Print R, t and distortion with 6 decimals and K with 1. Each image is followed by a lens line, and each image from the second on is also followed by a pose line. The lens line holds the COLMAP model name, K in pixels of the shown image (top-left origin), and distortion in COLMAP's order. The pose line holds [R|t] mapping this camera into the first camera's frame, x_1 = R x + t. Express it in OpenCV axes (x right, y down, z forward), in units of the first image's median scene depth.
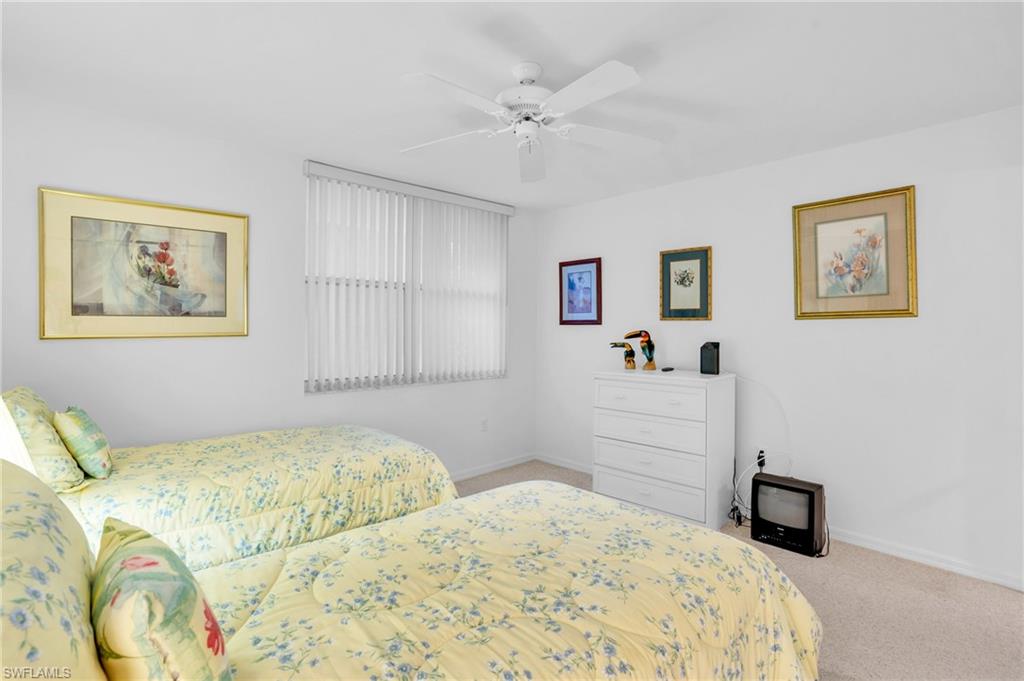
lens RADIAL K [[478.6, 0, 512.3], [0, 478.6, 336.8], [0, 0, 1]] dist [-0.071118, 0.027477]
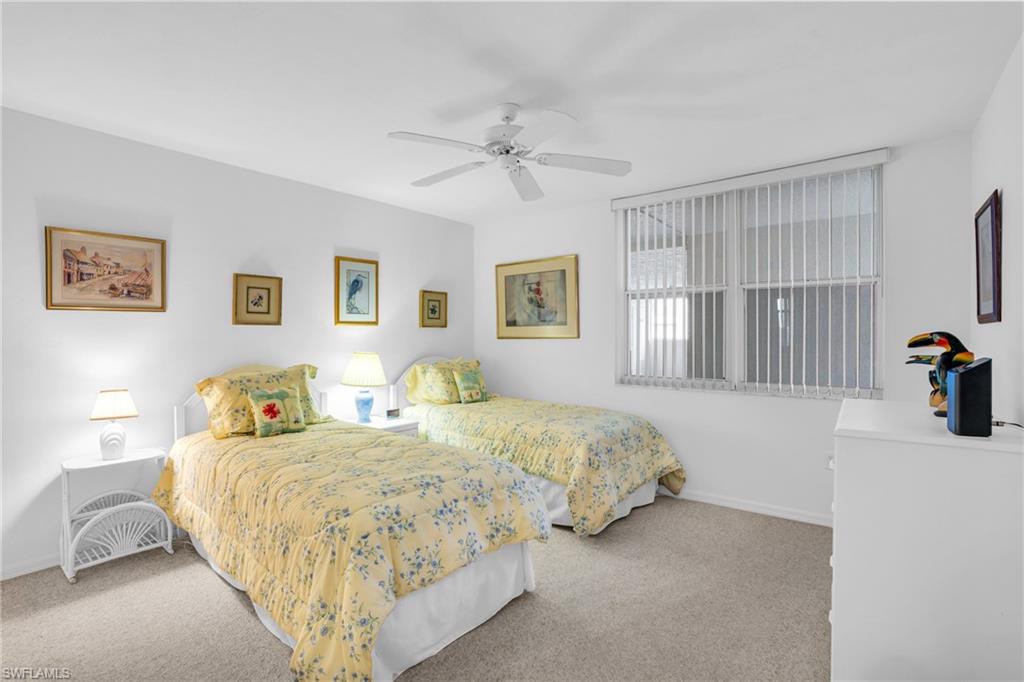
lens RADIAL K [[478.6, 0, 512.3], [0, 478.6, 337.3], [0, 0, 1]] dist [-0.071118, 0.027477]
pose [[0.110528, -0.002170, -0.993871, 1.003241], [-0.018523, 0.999819, -0.004243, 0.007288], [0.993700, 0.018879, 0.110467, 0.739629]]
